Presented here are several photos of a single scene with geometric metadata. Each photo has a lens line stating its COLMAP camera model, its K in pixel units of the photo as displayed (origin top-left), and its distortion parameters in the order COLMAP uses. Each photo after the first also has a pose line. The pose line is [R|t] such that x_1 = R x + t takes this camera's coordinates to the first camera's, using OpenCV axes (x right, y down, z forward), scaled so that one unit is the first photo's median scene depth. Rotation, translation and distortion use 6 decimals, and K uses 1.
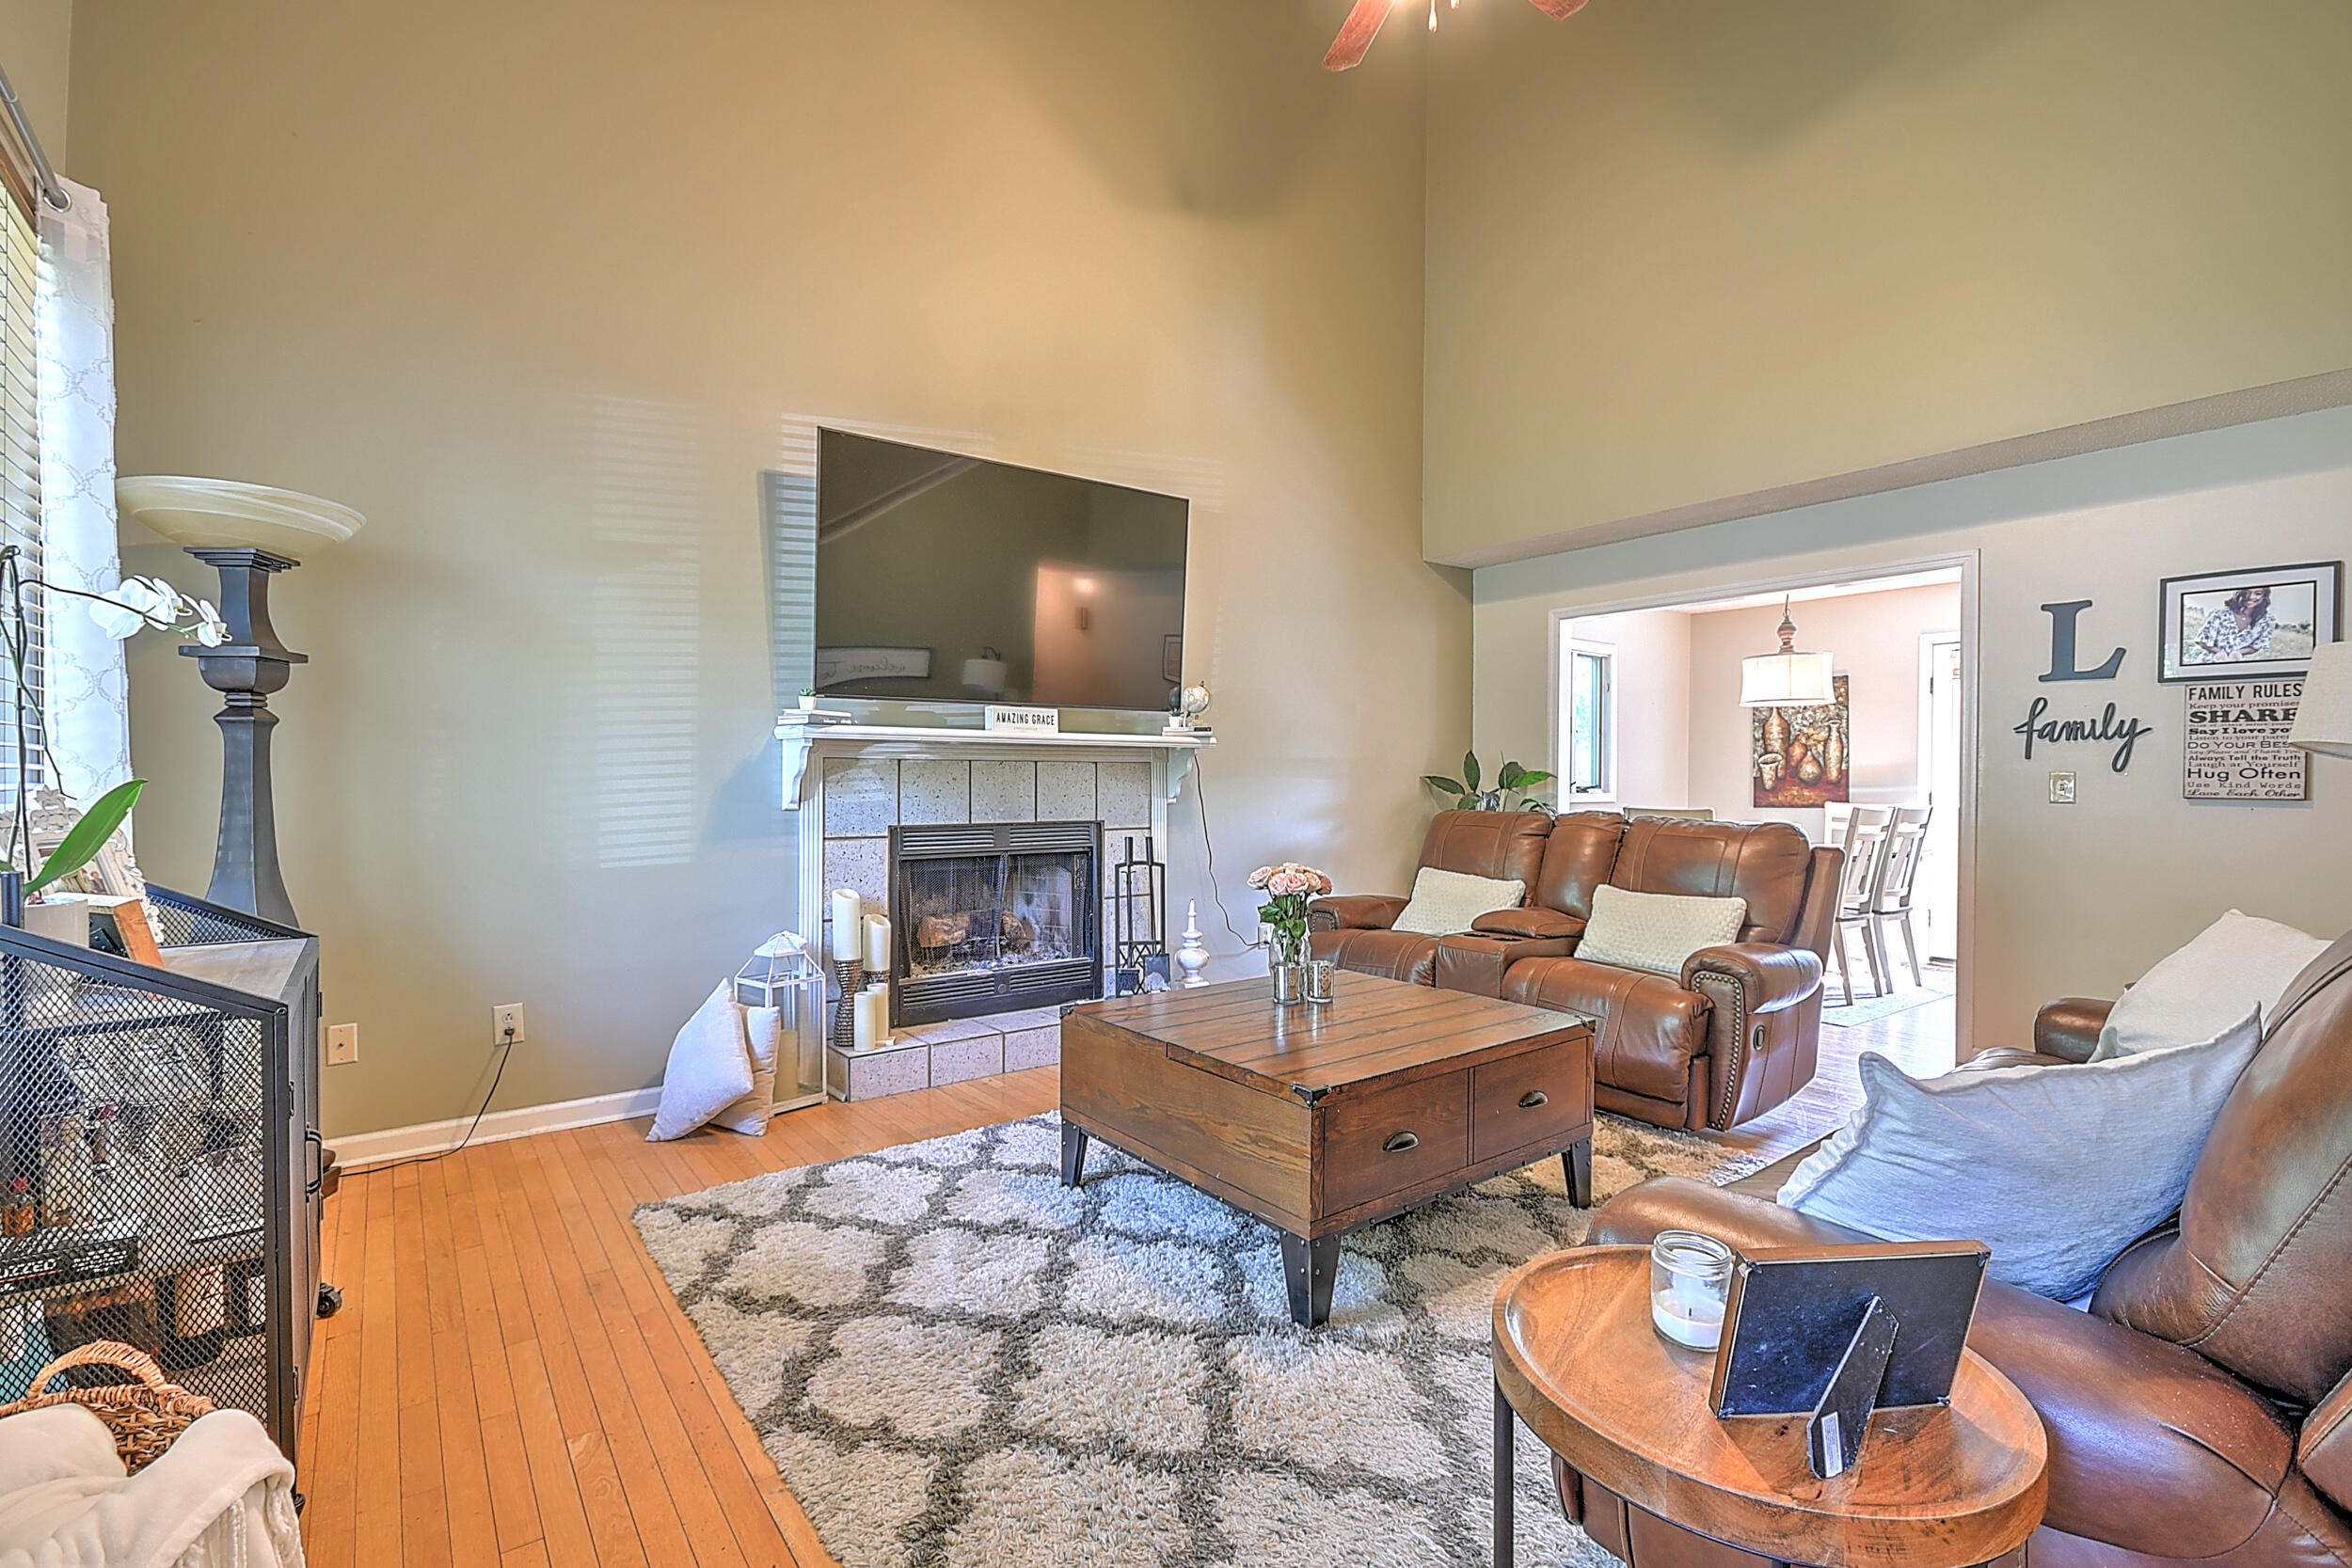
lens RADIAL K [[1011.8, 0, 1176.0], [0, 1011.8, 784.0], [0, 0, 1]] dist [-0.000396, -0.000481]
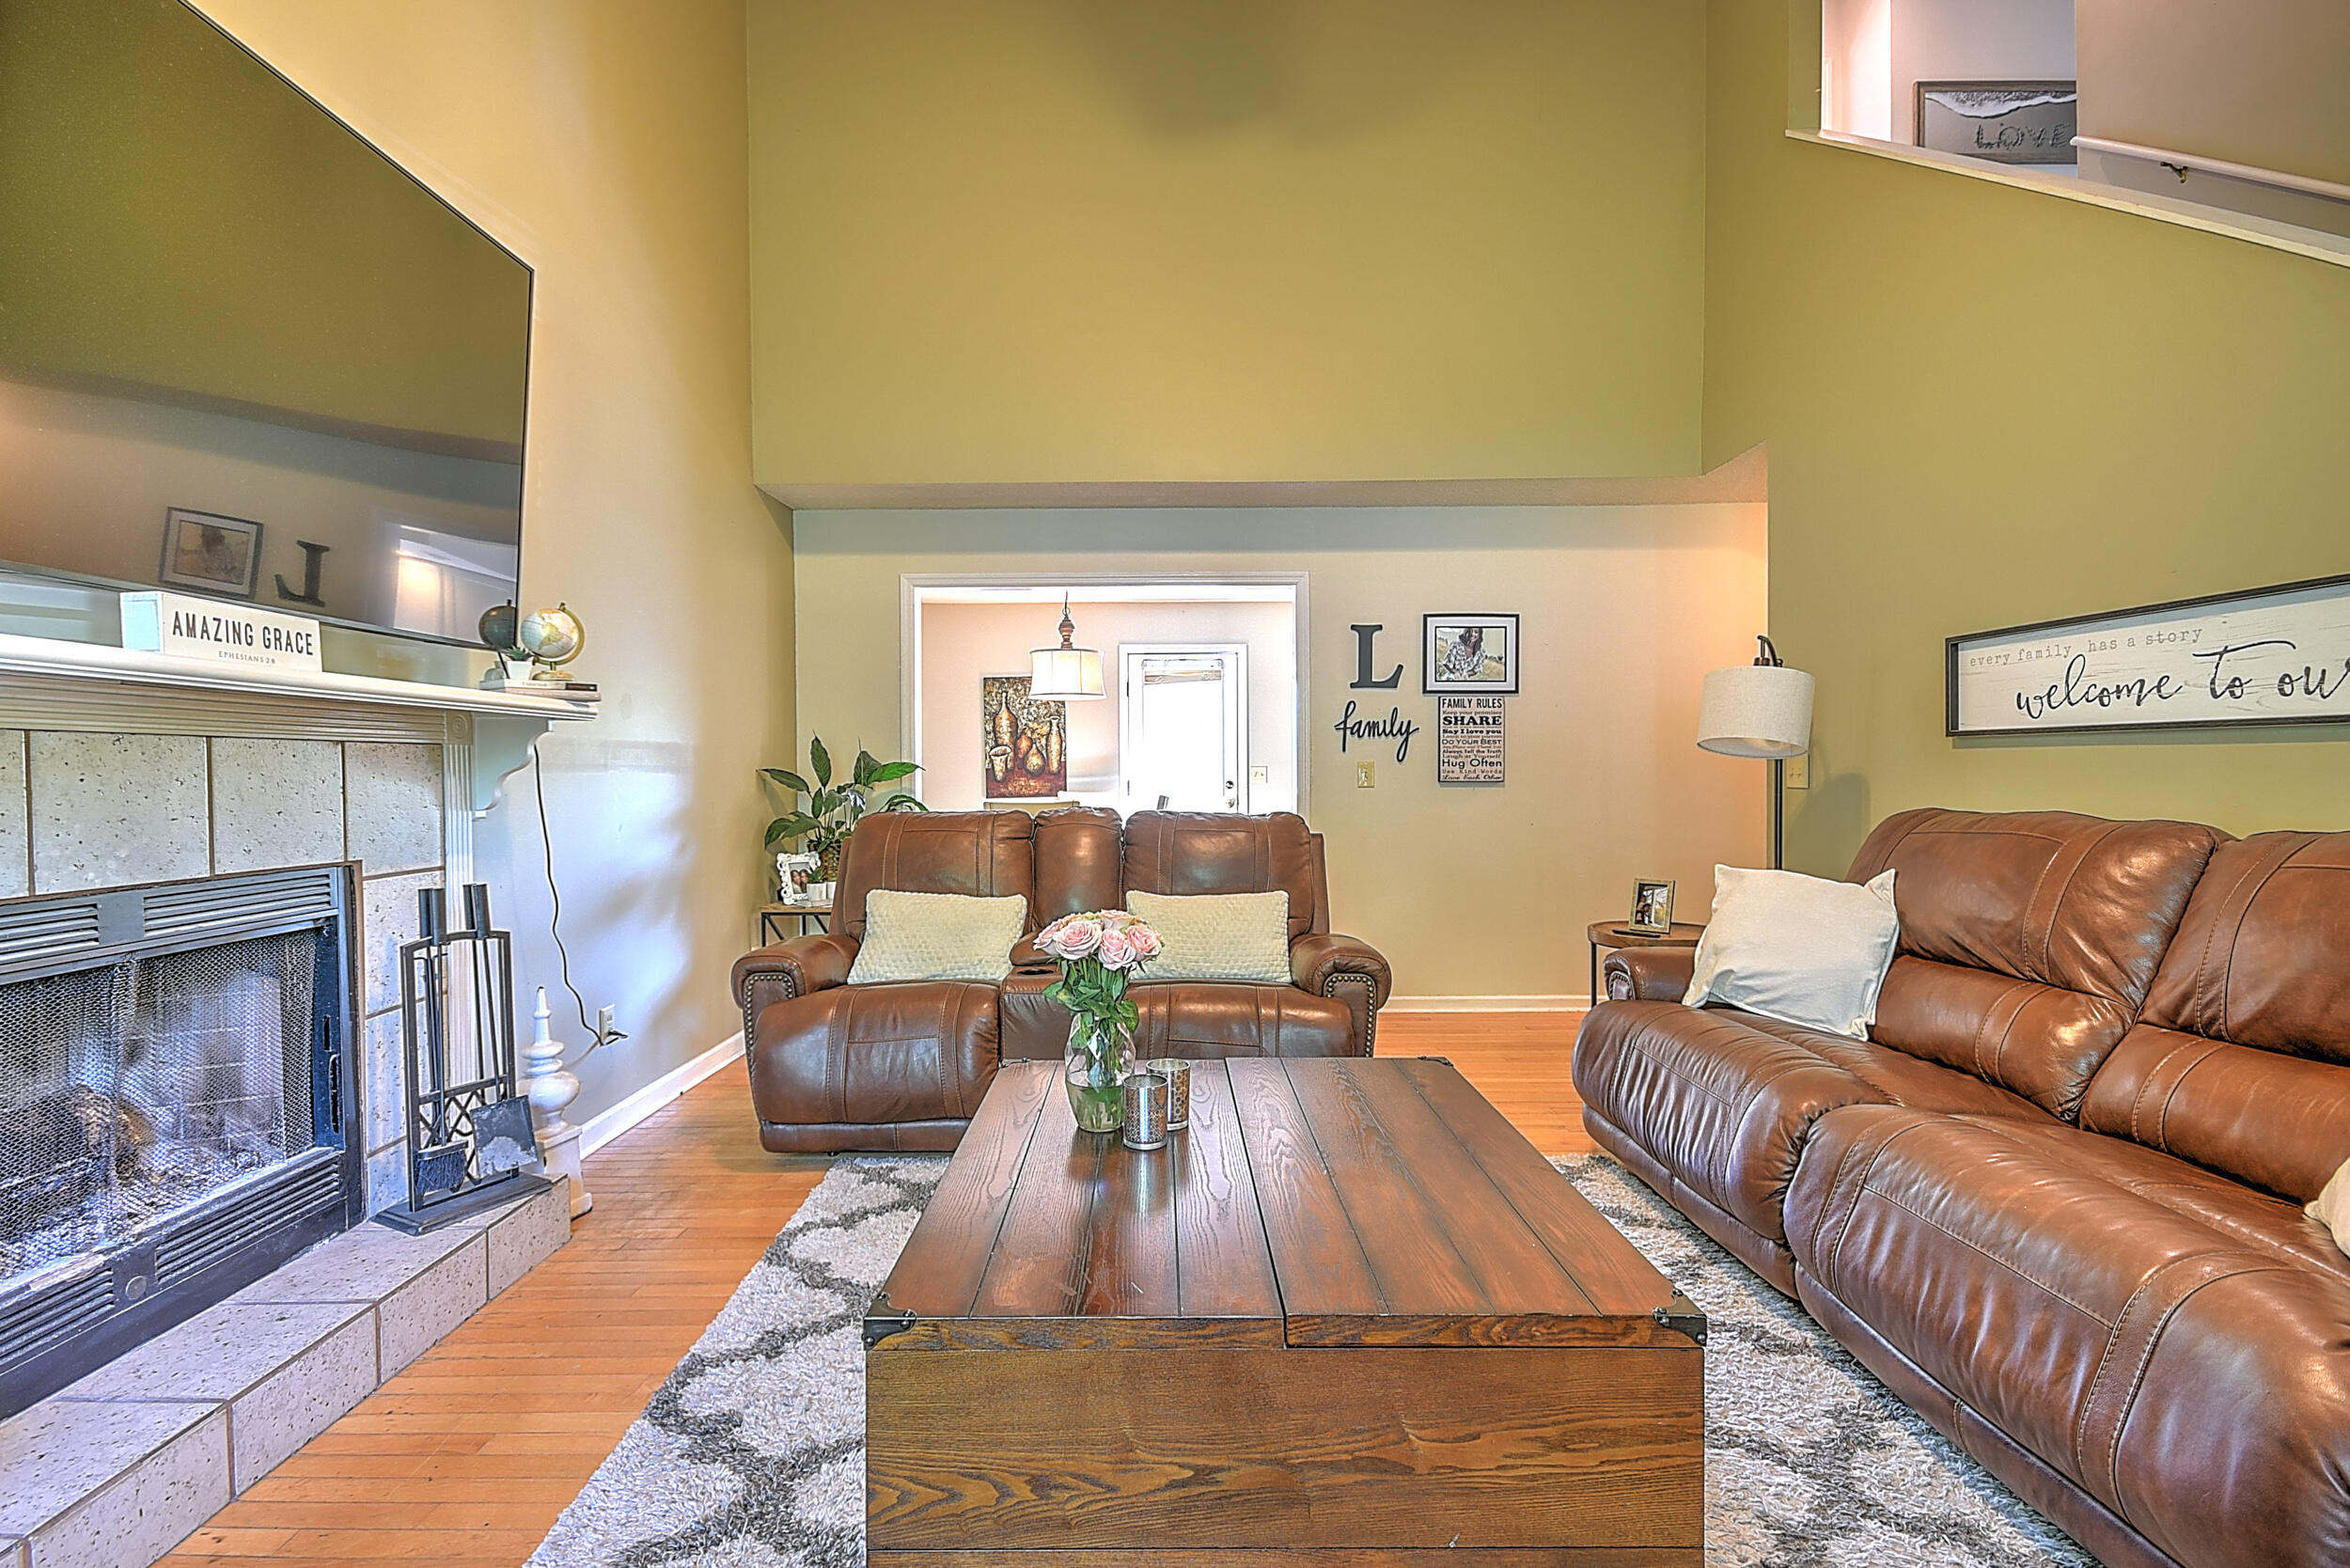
lens RADIAL K [[1011.0, 0, 1175.0], [0, 1011.0, 784.0], [0, 0, 1]] dist [-0.000396, -0.000481]
pose [[0.613473, -0.016540, 0.789543, -0.218037], [0.011644, 0.999861, 0.011898, -0.002509], [-0.789630, 0.001894, 0.613581, 0.388699]]
